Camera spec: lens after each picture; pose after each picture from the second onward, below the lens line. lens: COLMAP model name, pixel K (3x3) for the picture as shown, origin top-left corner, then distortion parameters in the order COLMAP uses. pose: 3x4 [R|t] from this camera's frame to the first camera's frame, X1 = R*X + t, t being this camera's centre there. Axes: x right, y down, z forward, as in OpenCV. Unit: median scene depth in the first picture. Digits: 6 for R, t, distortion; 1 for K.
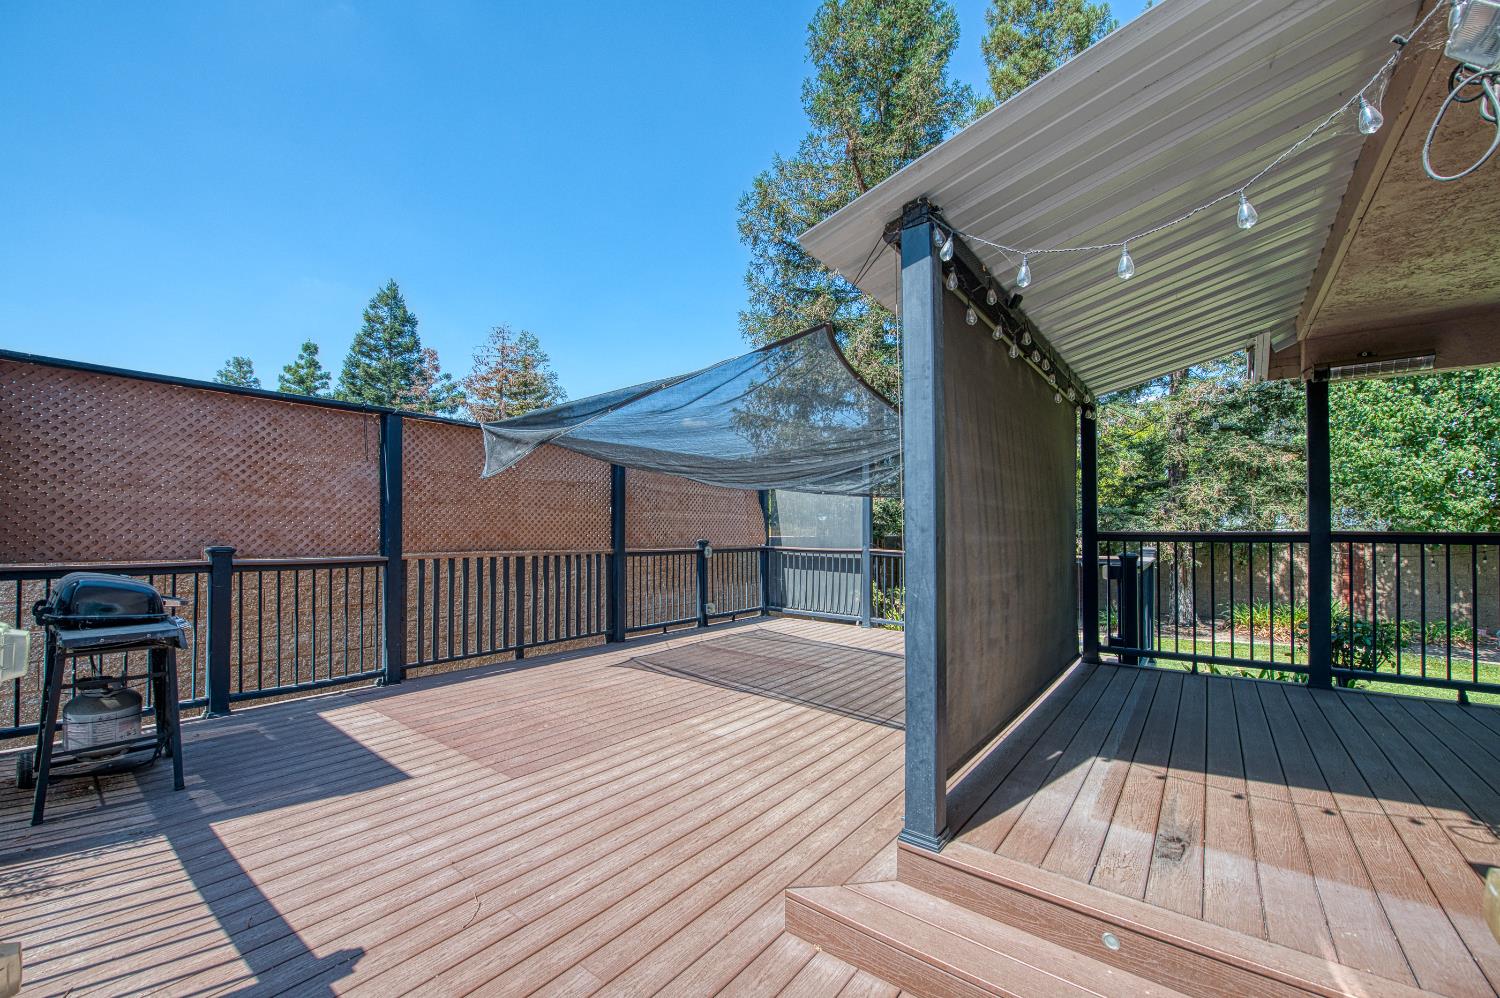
lens RADIAL K [[608.6, 0, 760.0], [0, 608.6, 523.5], [0, 0, 1]] dist [-0.011766, -0.000530]
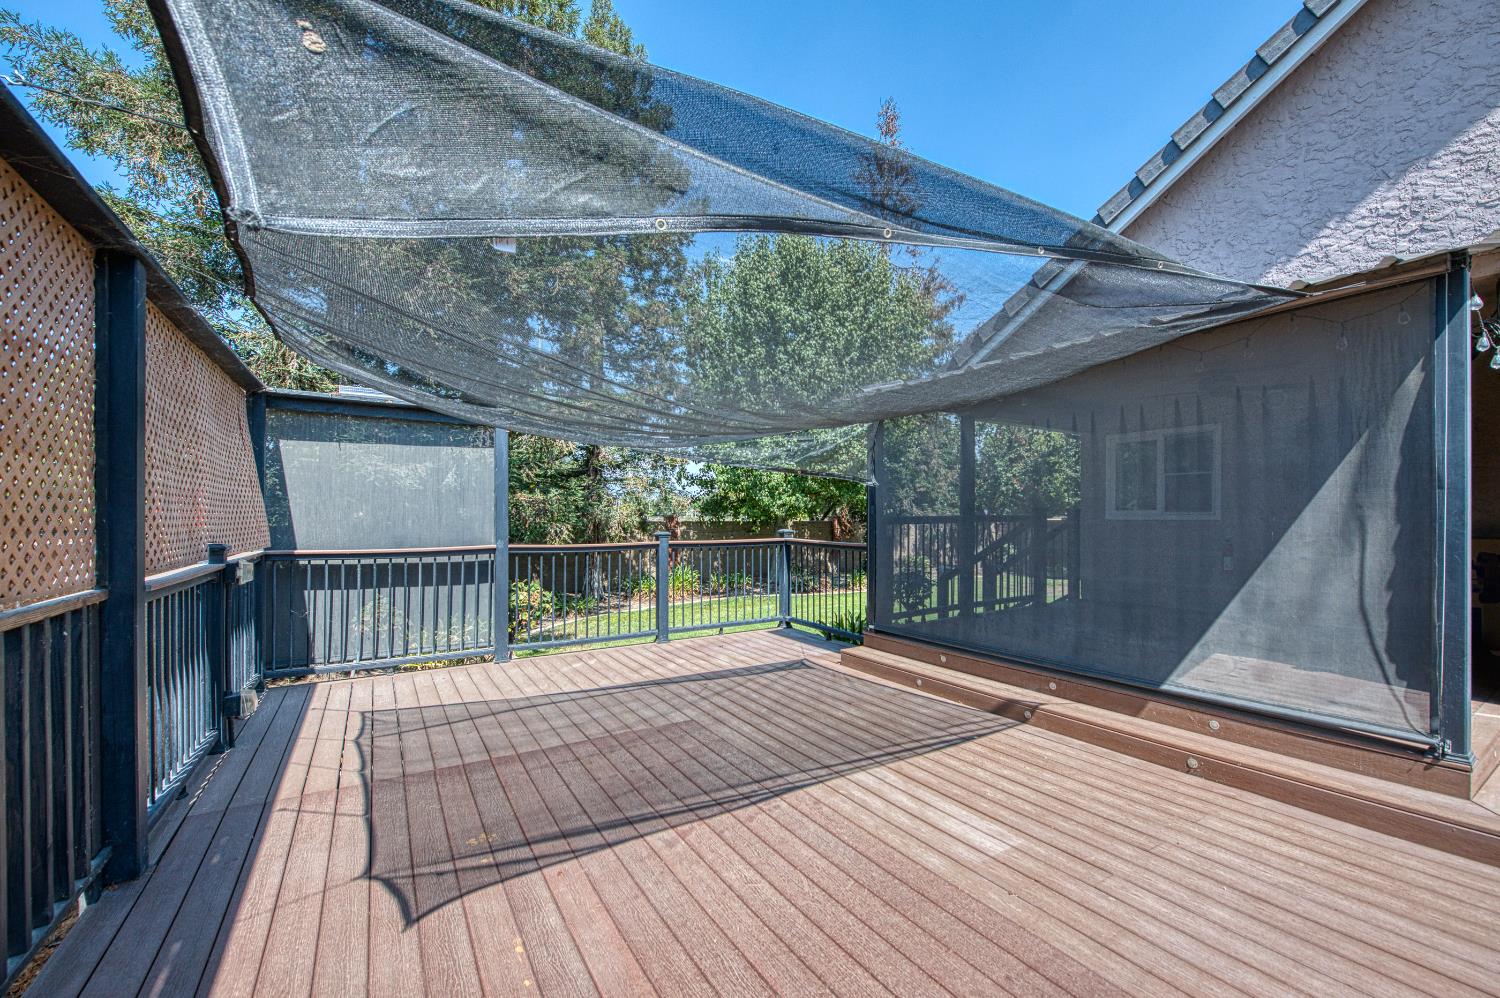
lens RADIAL K [[603.5, 0, 750.1], [0, 603.5, 504.5], [0, 0, 1]] dist [-0.019201, -0.000520]
pose [[0.341339, 0.009180, 0.939895, -0.532524], [-0.000897, 0.999955, -0.009441, 0.003187], [-0.939940, 0.002379, 0.341332, 0.756670]]
